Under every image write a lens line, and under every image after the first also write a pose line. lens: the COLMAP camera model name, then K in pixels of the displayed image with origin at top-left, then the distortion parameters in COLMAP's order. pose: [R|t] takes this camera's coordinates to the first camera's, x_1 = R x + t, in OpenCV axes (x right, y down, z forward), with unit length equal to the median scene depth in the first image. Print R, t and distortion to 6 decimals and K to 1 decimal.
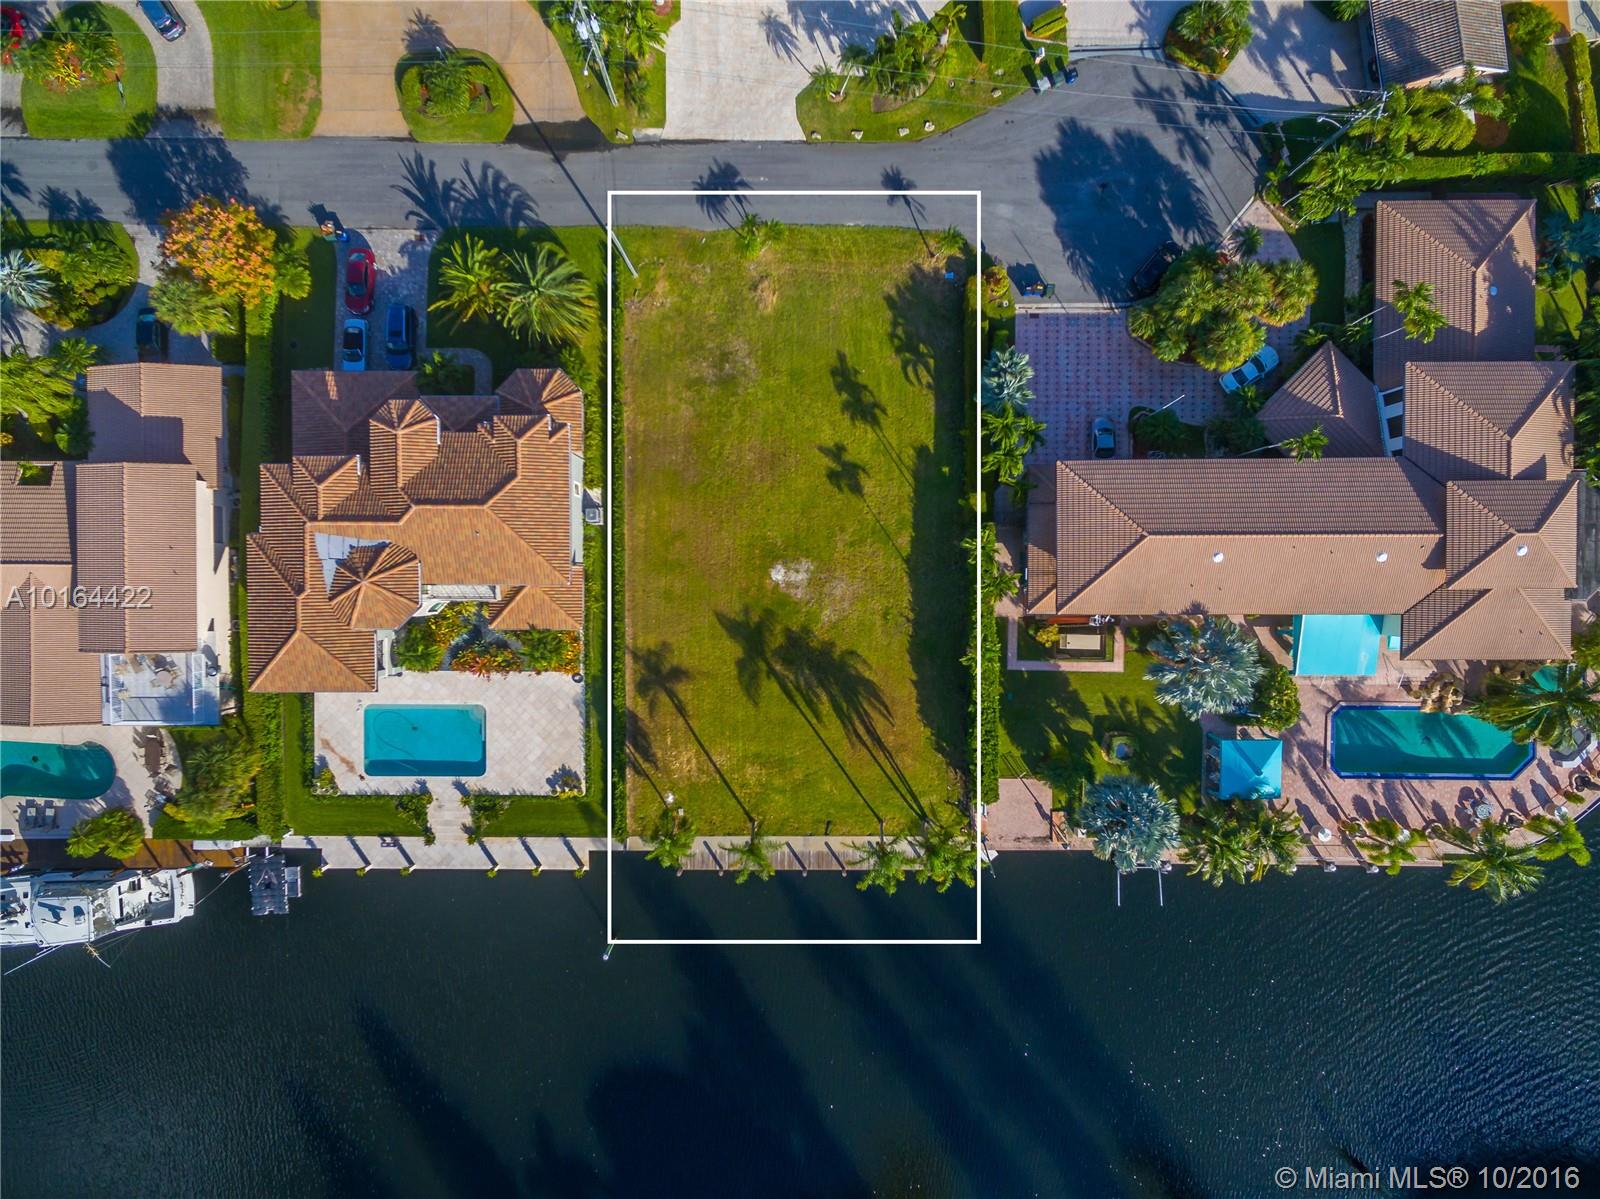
lens RADIAL K [[935.1, 0, 802.3], [0, 935.1, 621.8], [0, 0, 1]] dist [-0.005057, -0.001954]
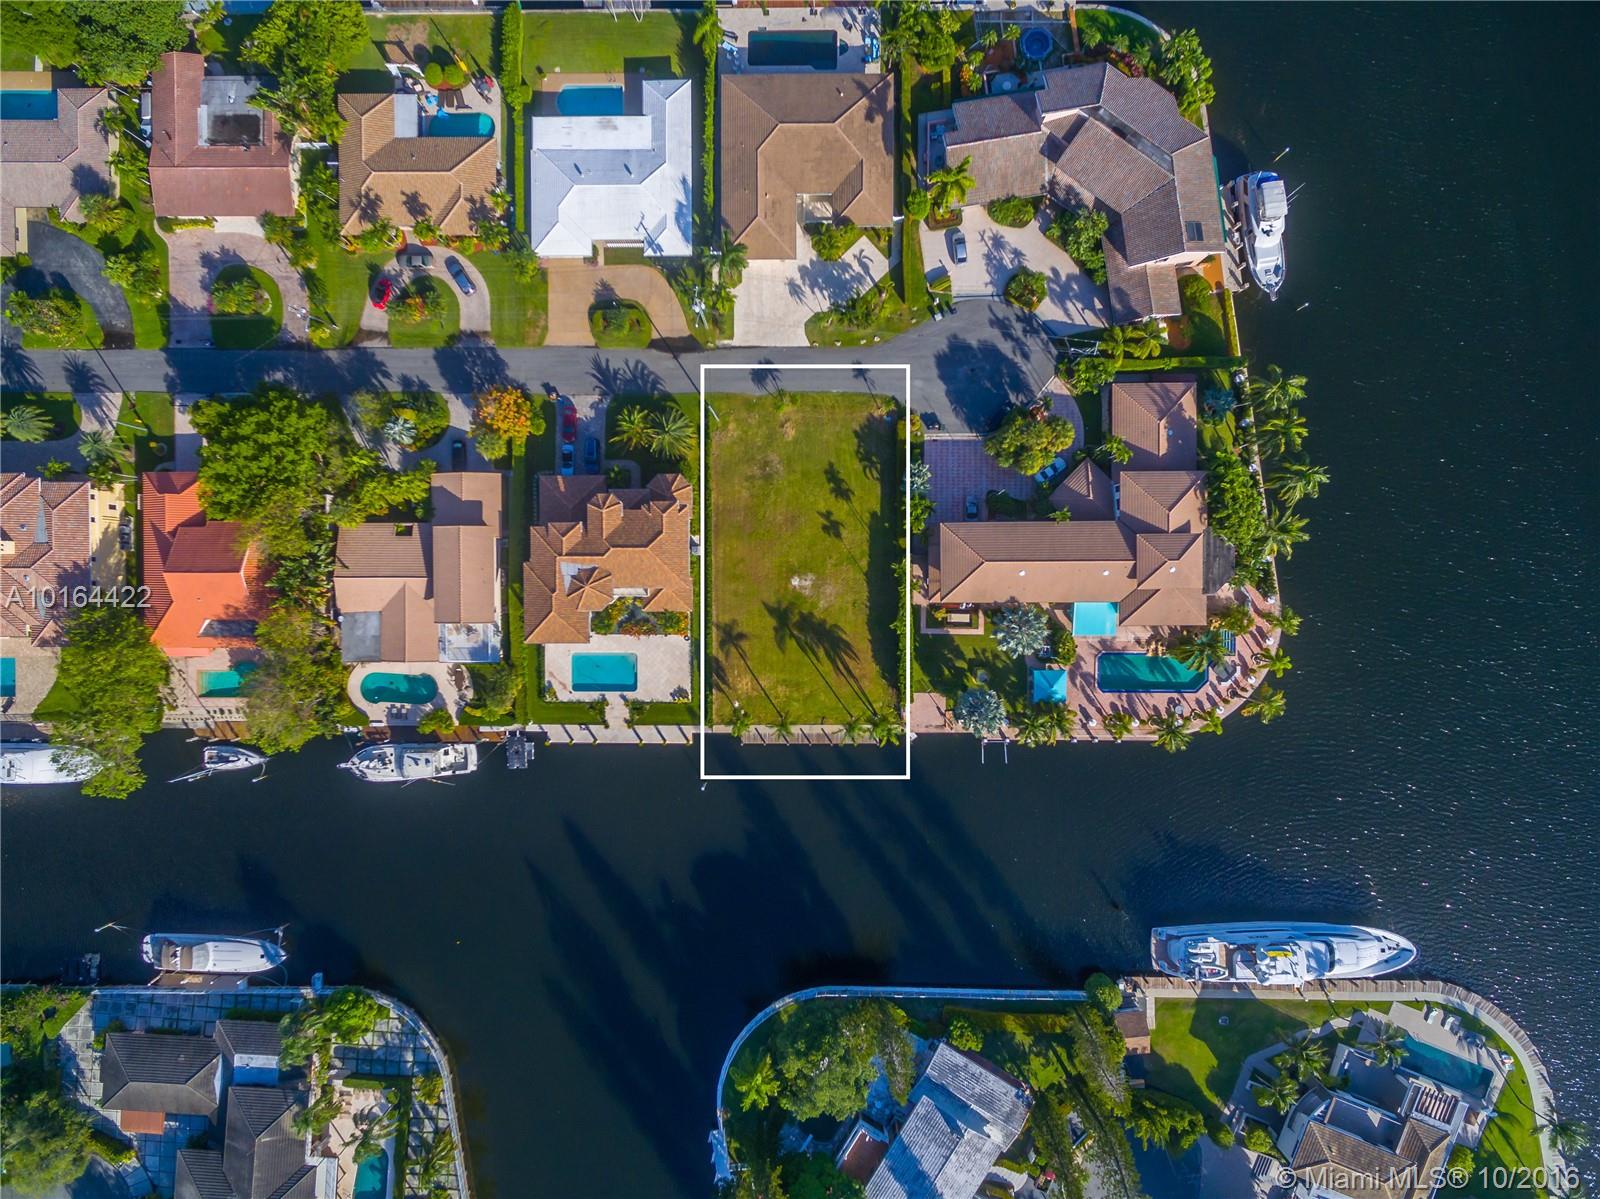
lens RADIAL K [[931.0, 0, 800.0], [0, 931.0, 599.5], [0, 0, 1]] dist [0.000701, -0.000547]
pose [[0.999888, -0.002303, -0.014768, 0.010055], [0.001928, 0.999677, -0.025351, 0.030568], [0.014821, 0.025320, 0.999570, -0.834716]]
